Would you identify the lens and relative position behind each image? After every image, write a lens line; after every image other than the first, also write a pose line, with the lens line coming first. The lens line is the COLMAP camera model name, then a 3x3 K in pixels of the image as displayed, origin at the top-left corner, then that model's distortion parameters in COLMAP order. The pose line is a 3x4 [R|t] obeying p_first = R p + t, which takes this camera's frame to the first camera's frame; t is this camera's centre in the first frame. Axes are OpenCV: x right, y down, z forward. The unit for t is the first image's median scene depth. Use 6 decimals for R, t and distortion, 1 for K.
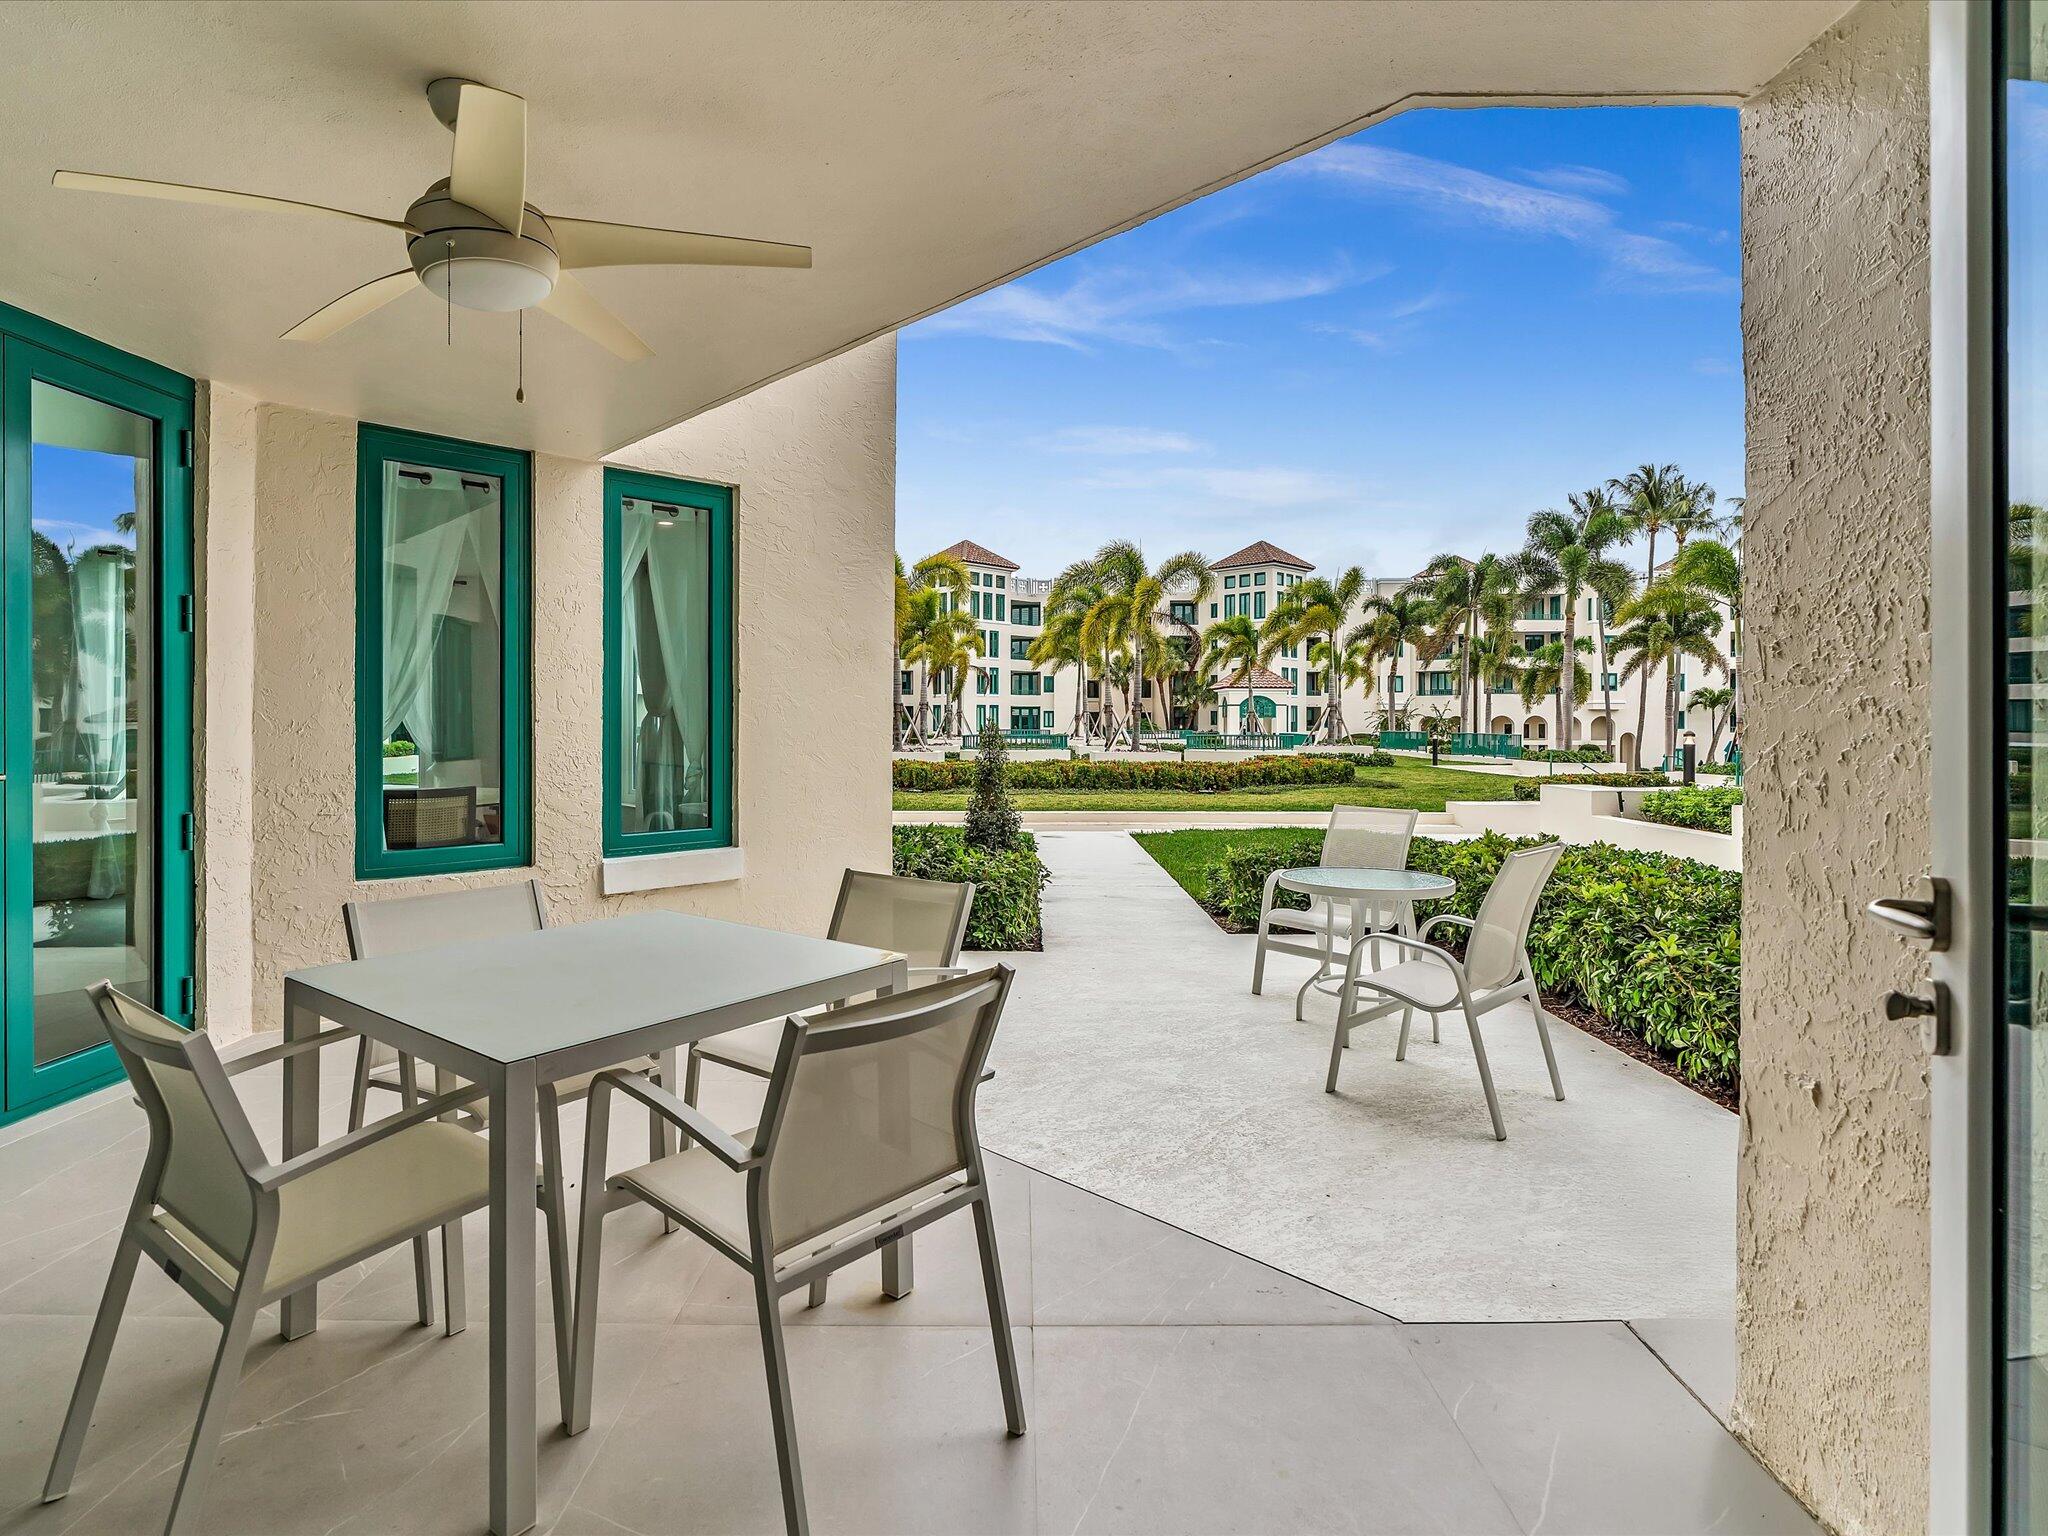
lens RADIAL K [[1047.4, 0, 1024.0], [0, 1047.4, 768.0], [0, 0, 1]] dist [-0.001560, -0.000201]
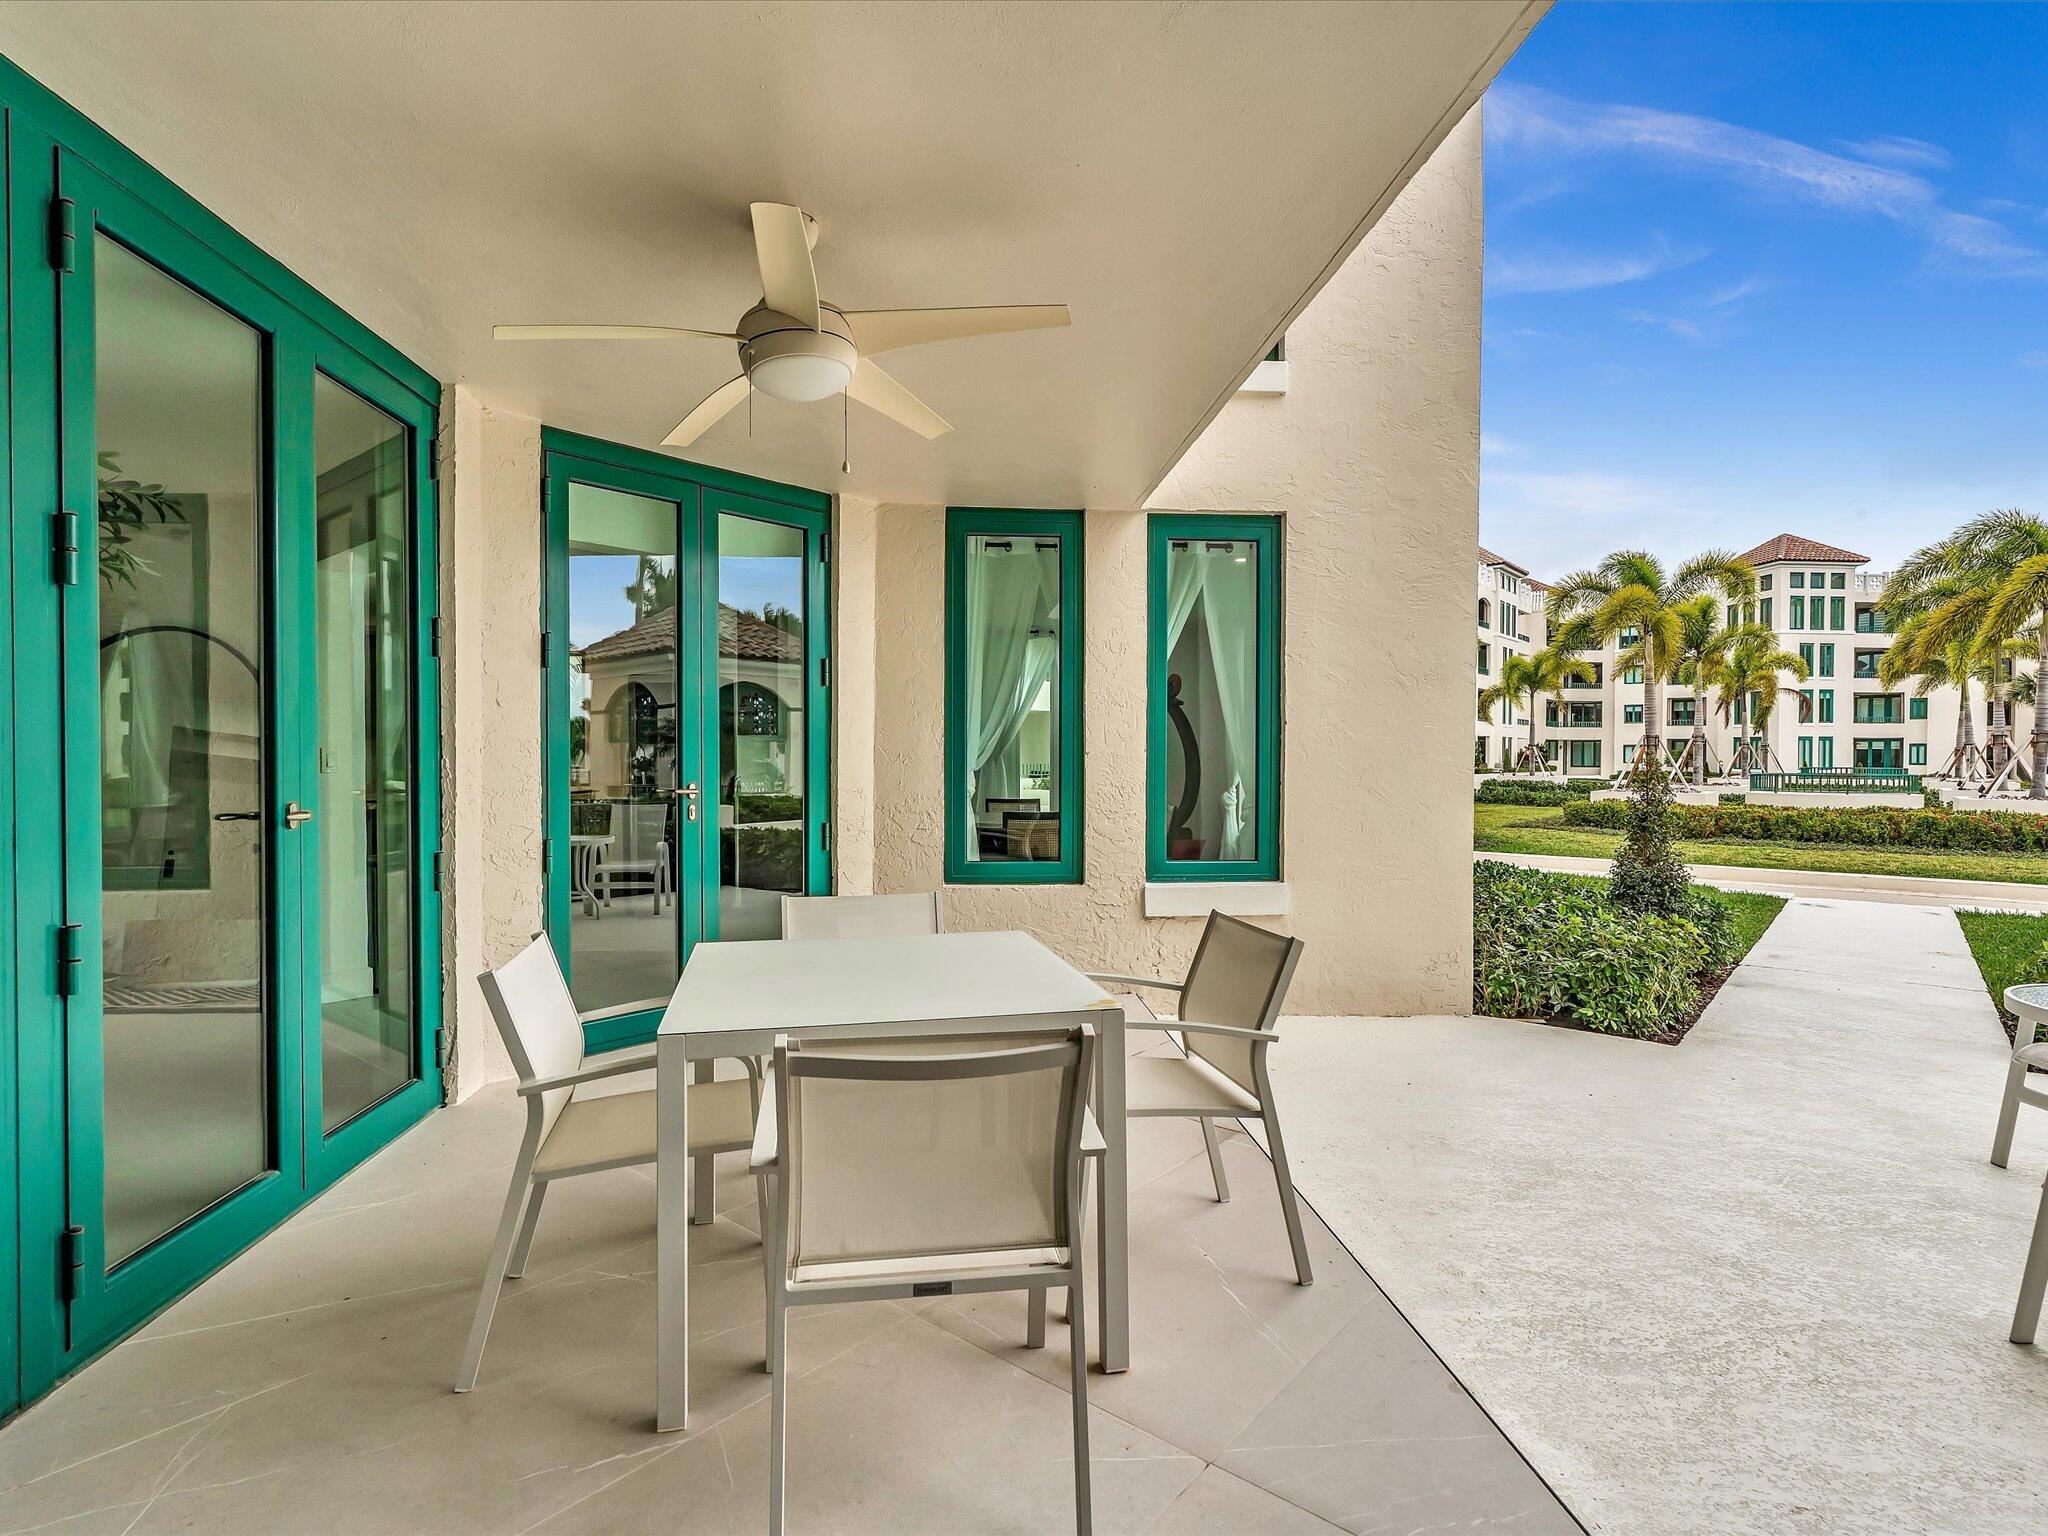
lens RADIAL K [[1038.7, 0, 1023.5], [0, 1038.7, 794.3], [0, 0, 1]] dist [0.013168, 0.000175]
pose [[0.776109, 0.023381, -0.630166, 0.154938], [-0.028875, 0.999582, 0.001525, -0.001047], [0.629938, 0.017012, 0.776459, 0.094494]]
